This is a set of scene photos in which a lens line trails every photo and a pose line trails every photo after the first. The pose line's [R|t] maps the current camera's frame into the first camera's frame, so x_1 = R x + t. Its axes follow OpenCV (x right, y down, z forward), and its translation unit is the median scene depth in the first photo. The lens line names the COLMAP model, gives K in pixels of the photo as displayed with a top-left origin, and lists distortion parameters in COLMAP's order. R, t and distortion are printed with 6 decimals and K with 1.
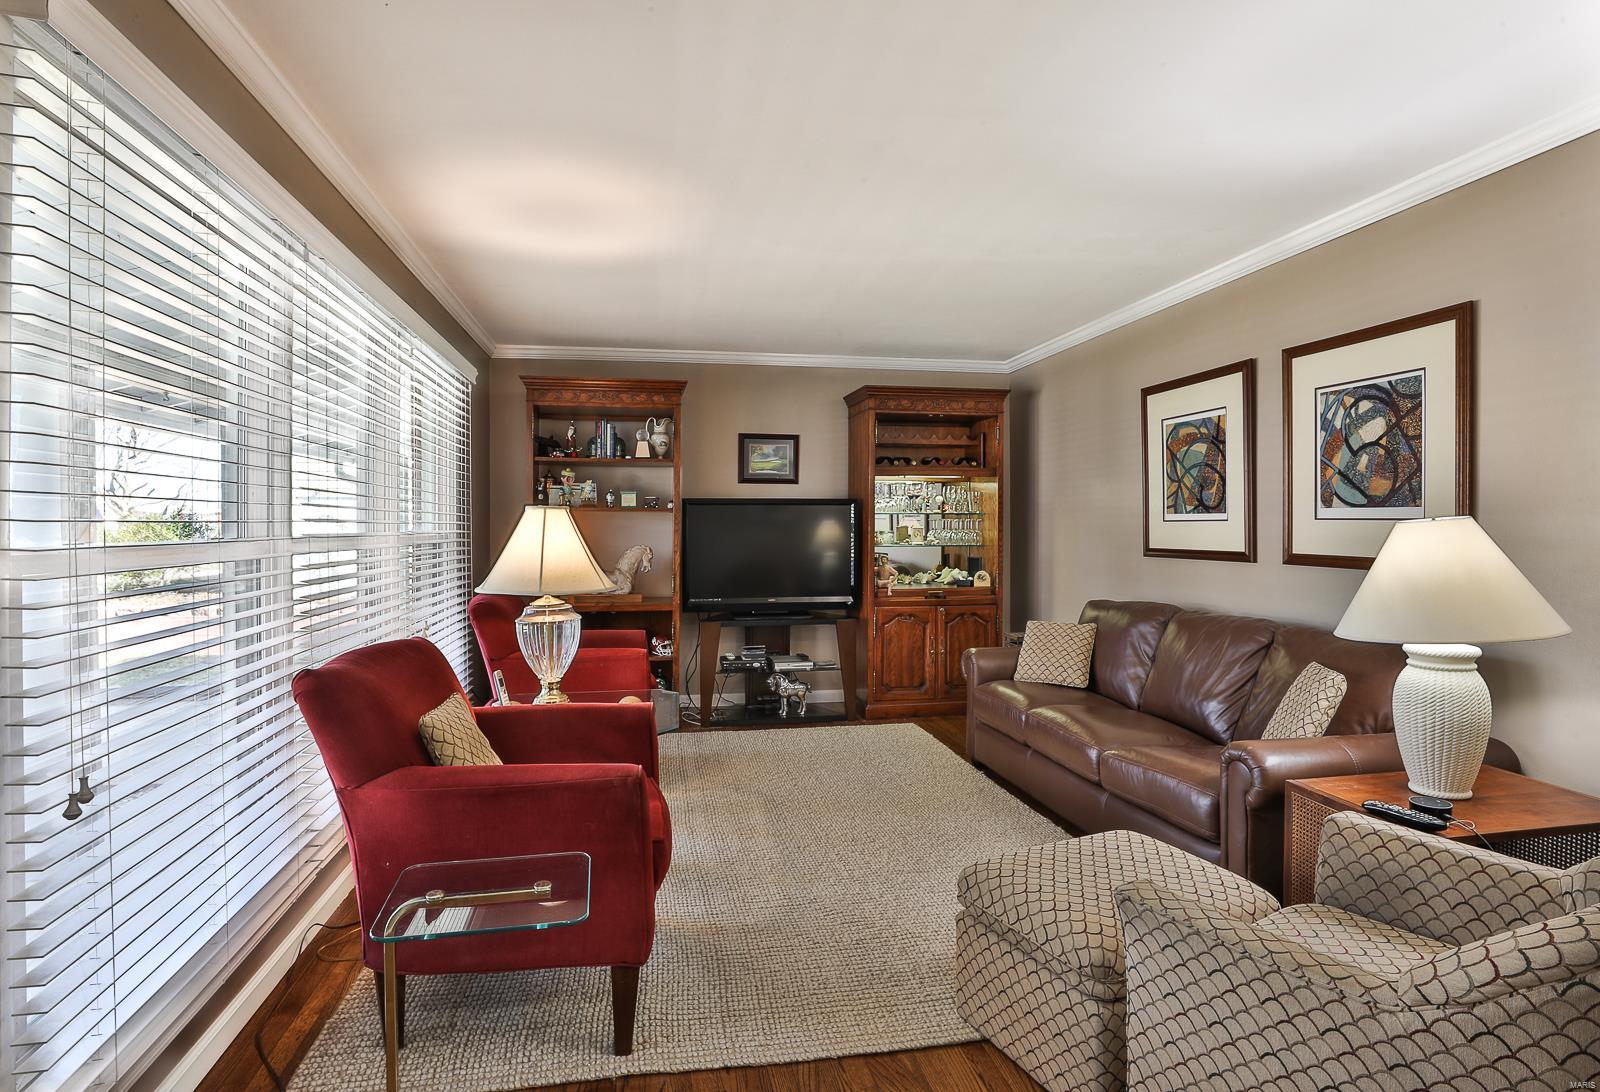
lens RADIAL K [[814.6, 0, 776.6], [0, 814.6, 529.9], [0, 0, 1]] dist [-0.030090, 0.001981]
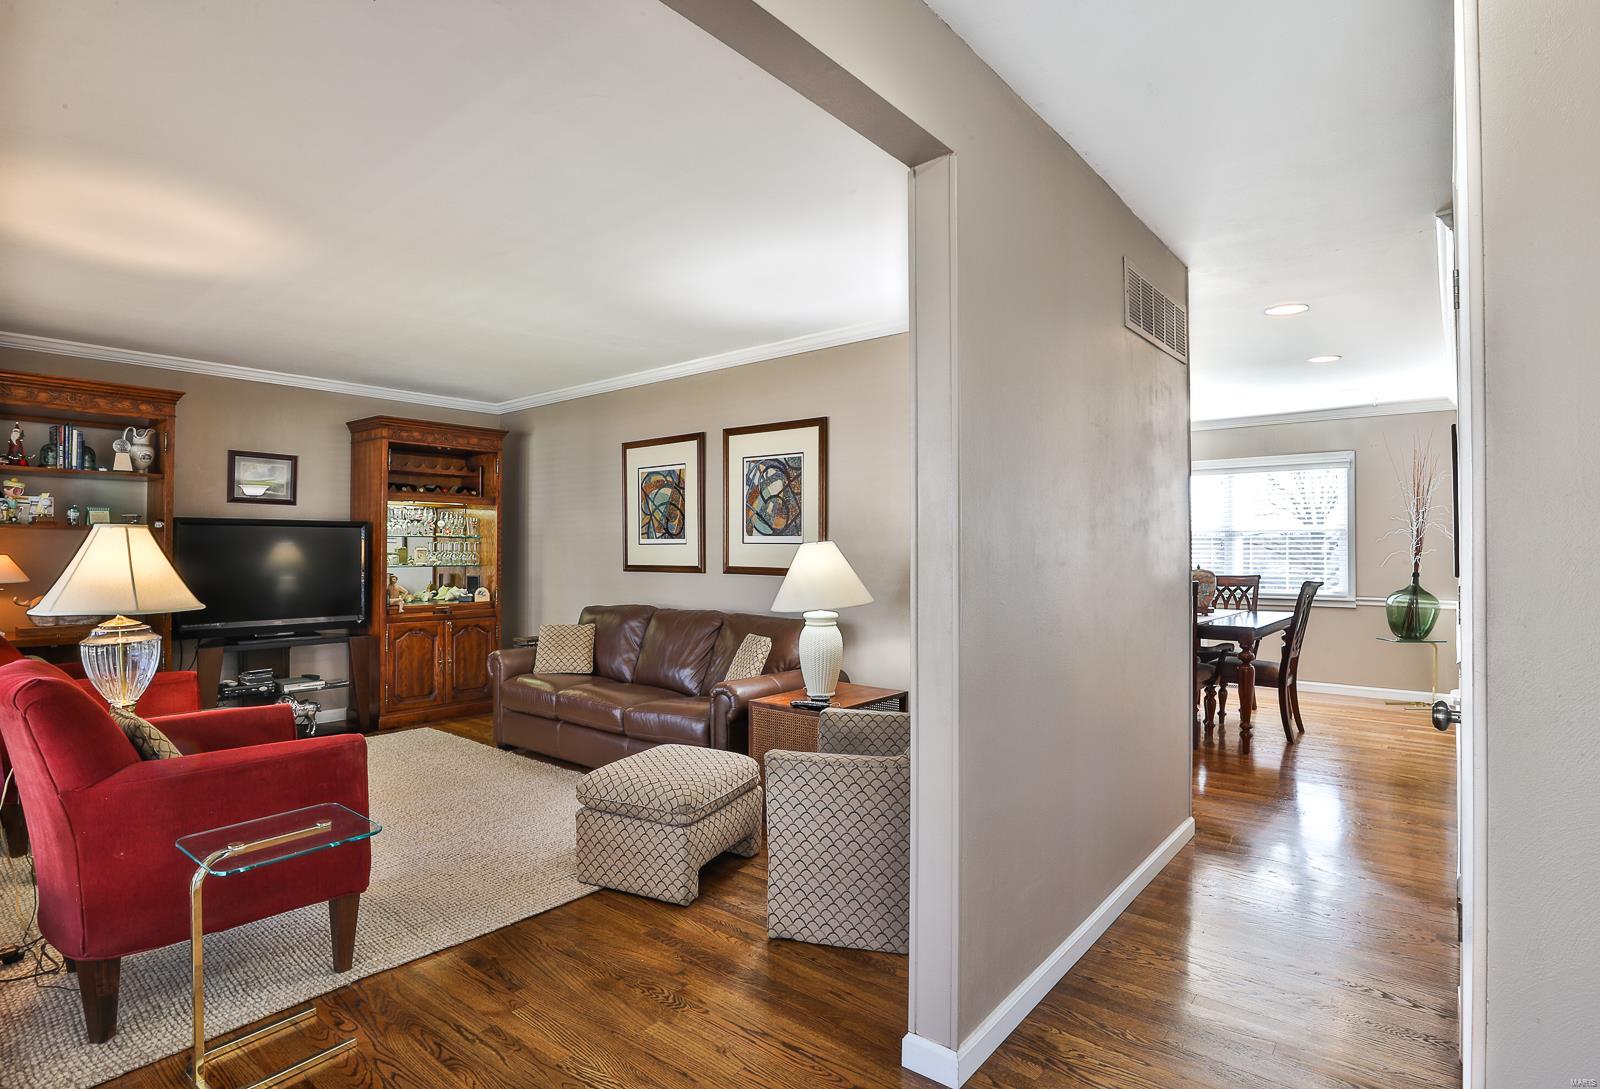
lens RADIAL K [[814.6, 0, 776.6], [0, 814.6, 528.4], [0, 0, 1]] dist [-0.030090, 0.001981]
pose [[0.763499, 0.018329, 0.645549, -0.228797], [0.002401, 0.999510, -0.031218, 0.005648], [-0.645805, 0.025385, 0.763080, -0.180699]]
